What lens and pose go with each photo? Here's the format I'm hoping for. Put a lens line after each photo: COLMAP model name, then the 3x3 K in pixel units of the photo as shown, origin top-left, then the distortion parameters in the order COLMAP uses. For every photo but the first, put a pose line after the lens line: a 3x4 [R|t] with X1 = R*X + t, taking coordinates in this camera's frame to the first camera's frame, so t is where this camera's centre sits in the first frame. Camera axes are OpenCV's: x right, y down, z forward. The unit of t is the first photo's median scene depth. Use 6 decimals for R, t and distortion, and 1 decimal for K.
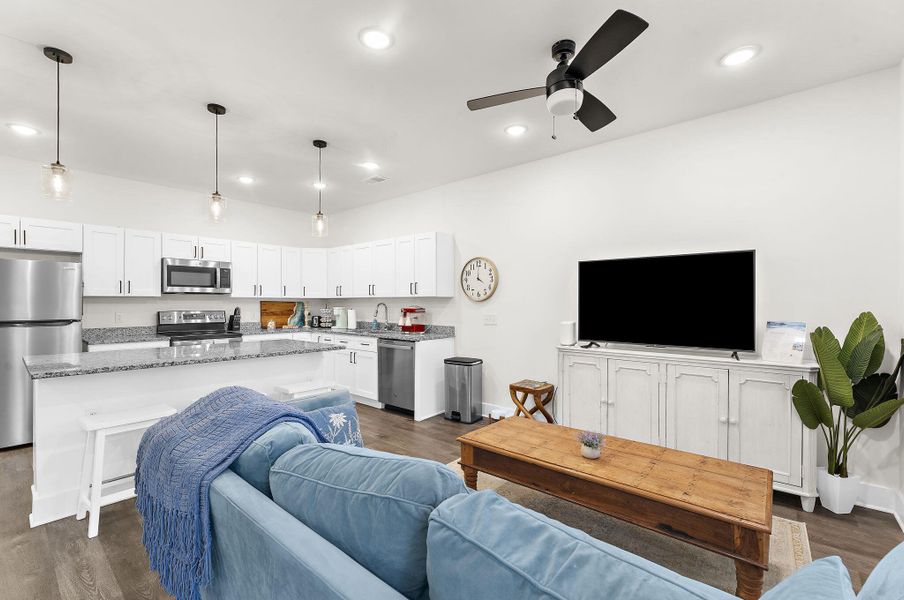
lens RADIAL K [[391.6, 0, 444.1], [0, 391.6, 303.2], [0, 0, 1]] dist [-0.000629, 0.000083]
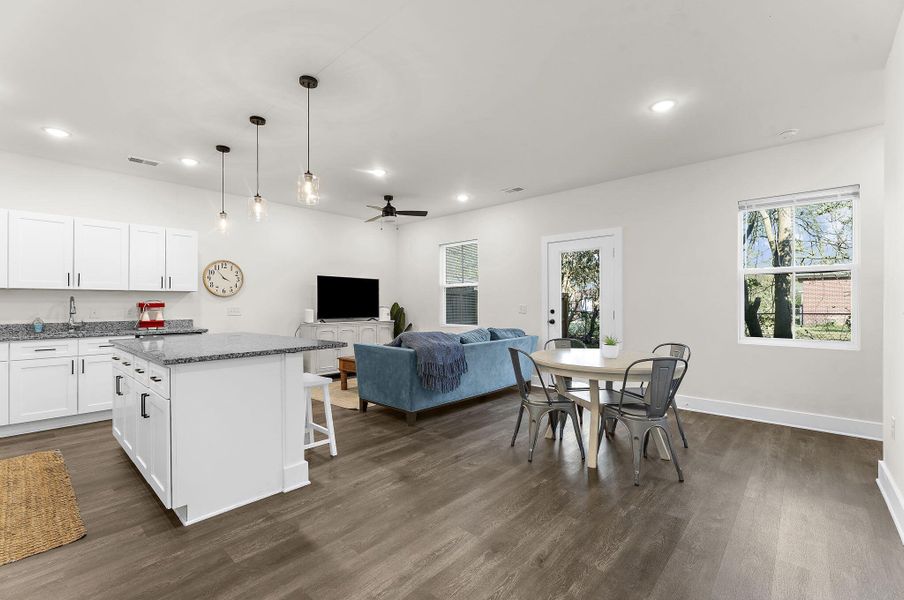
lens RADIAL K [[391.6, 0, 444.1], [0, 391.6, 303.2], [0, 0, 1]] dist [-0.000629, 0.000083]
pose [[0.029823, 0.003062, 0.999551, -1.077402], [0.004510, 0.999985, -0.003198, 0.021763], [-0.999545, 0.004603, 0.029808, 0.277425]]
